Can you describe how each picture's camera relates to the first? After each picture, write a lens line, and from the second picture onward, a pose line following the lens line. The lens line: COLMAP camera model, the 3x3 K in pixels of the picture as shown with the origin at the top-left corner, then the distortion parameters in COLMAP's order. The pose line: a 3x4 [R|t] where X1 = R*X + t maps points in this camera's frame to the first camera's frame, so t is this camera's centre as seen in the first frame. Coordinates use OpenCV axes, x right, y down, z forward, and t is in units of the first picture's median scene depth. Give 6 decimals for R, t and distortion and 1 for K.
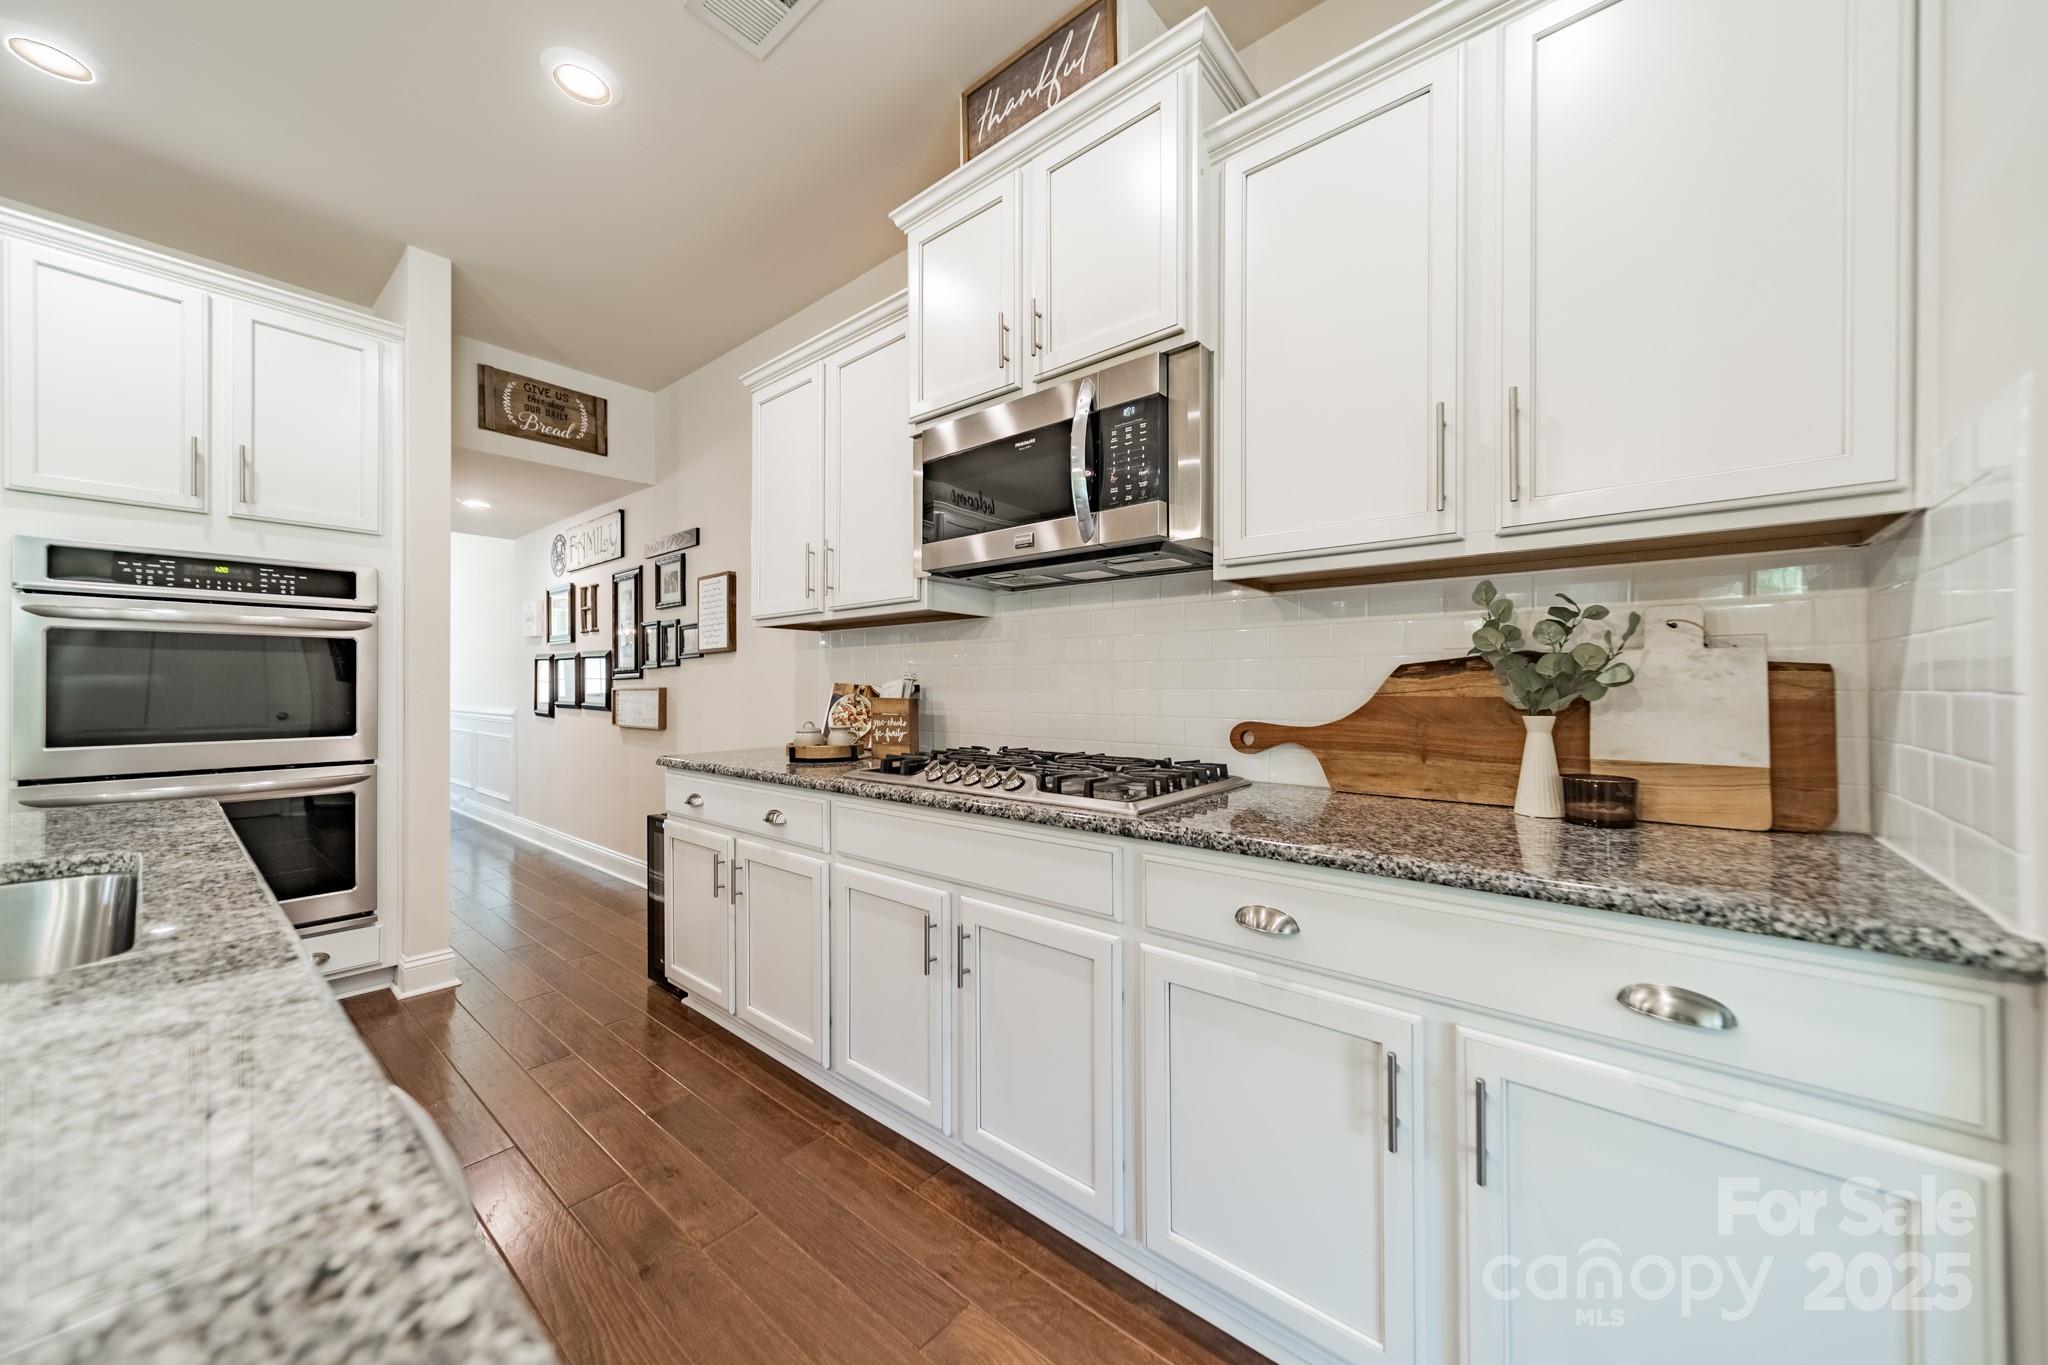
lens RADIAL K [[723.9, 0, 1028.1], [0, 723.9, 687.7], [0, 0, 1]] dist [0.007355, 0.000103]
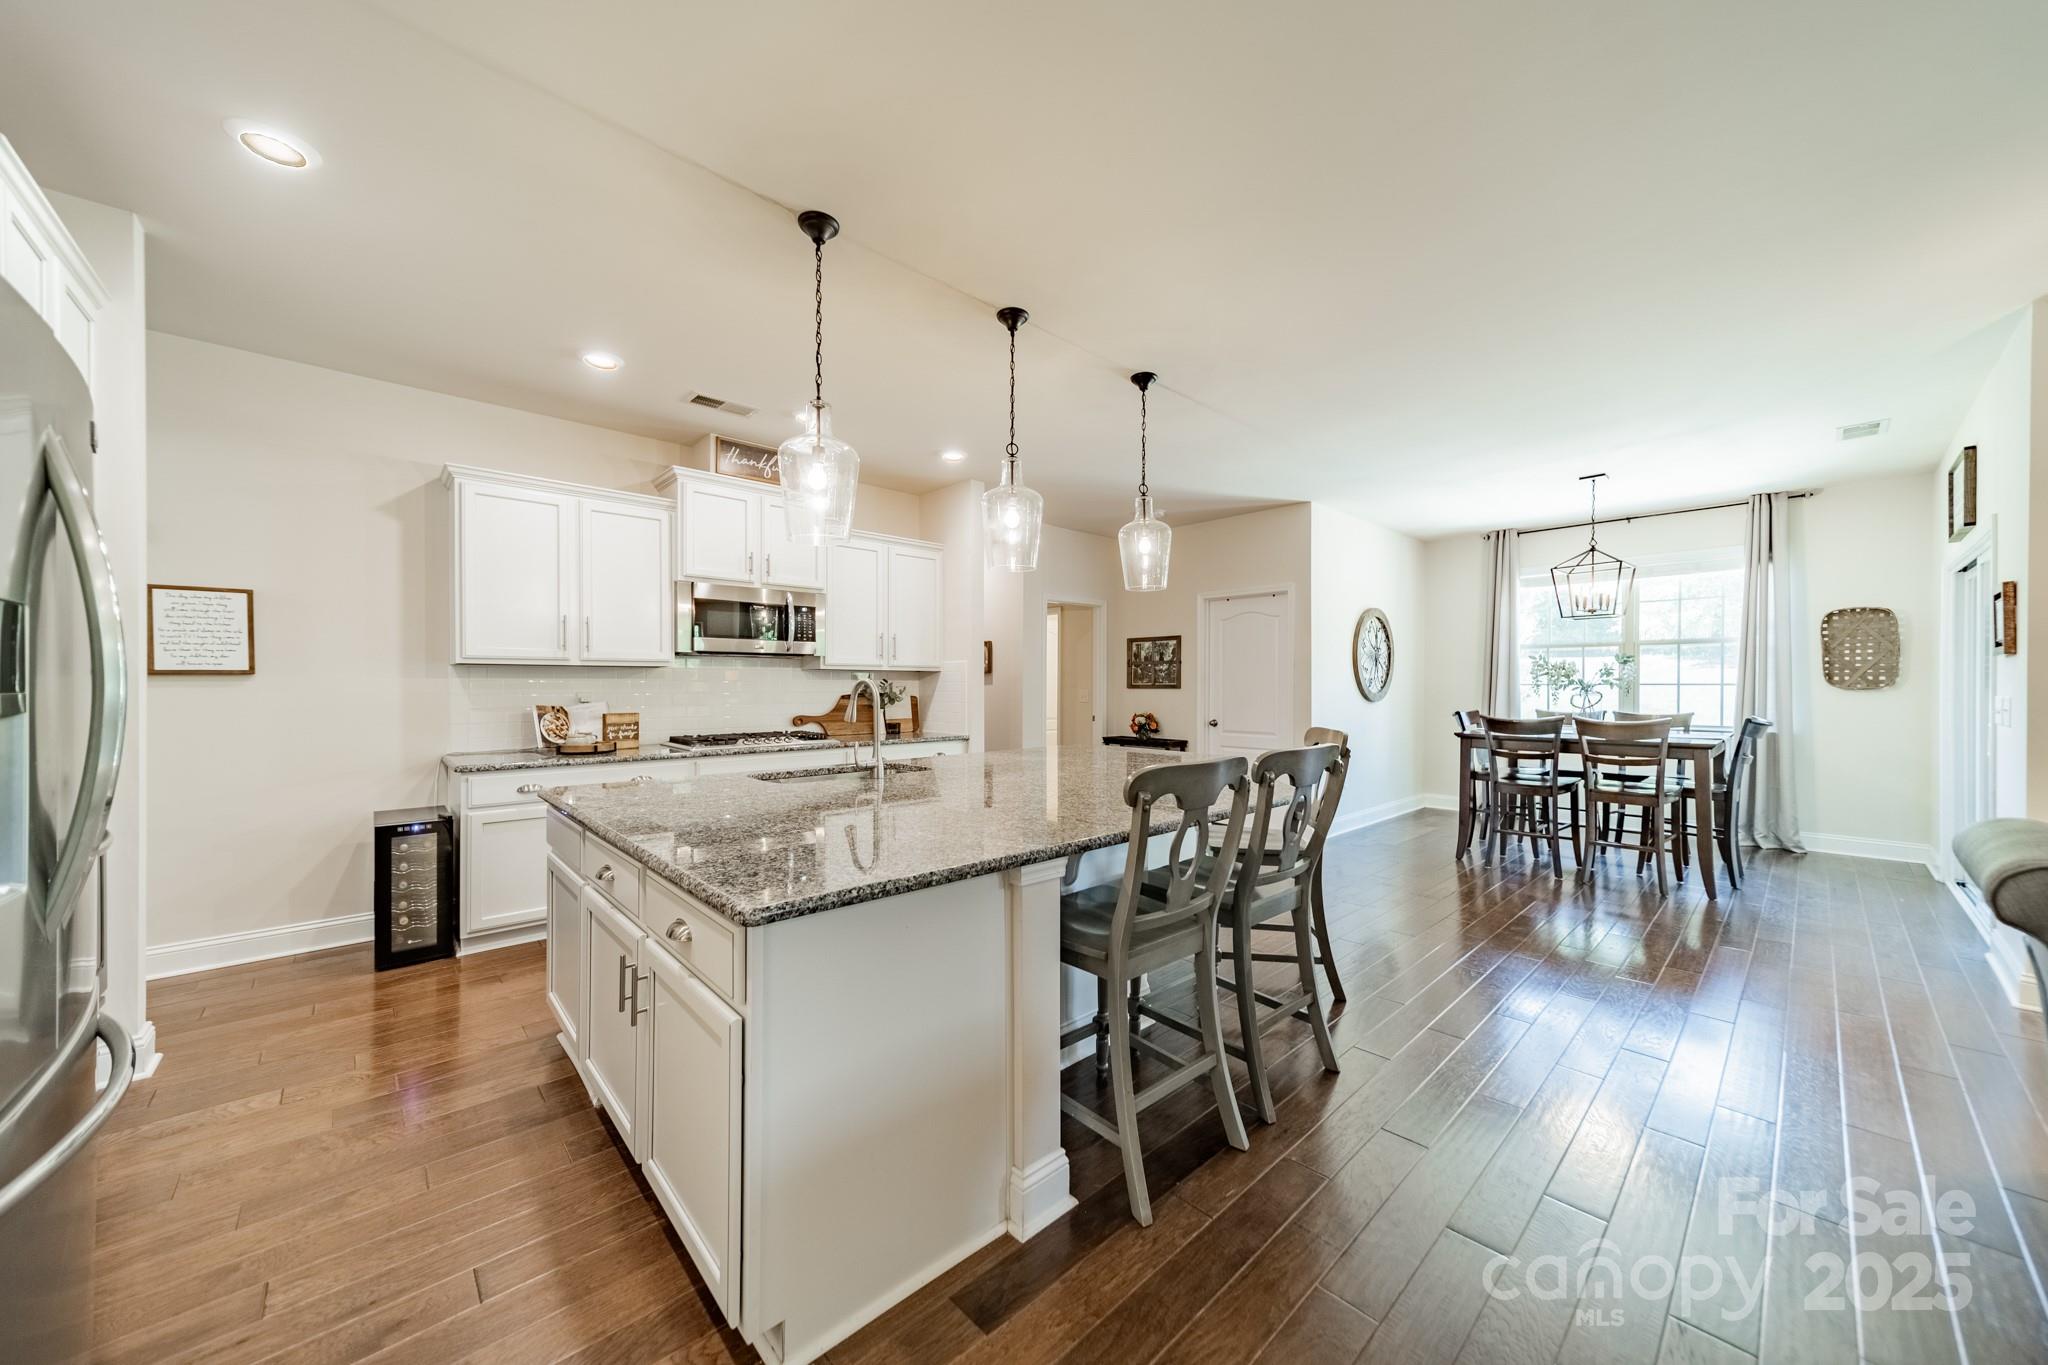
lens RADIAL K [[723.9, 0, 1033.9], [0, 723.9, 690.2], [0, 0, 1]] dist [0.007355, 0.000103]
pose [[0.123801, -0.006088, 0.992288, -2.257112], [0.001376, 0.999981, 0.005964, -0.062406], [-0.992306, 0.000627, 0.123807, -0.233271]]
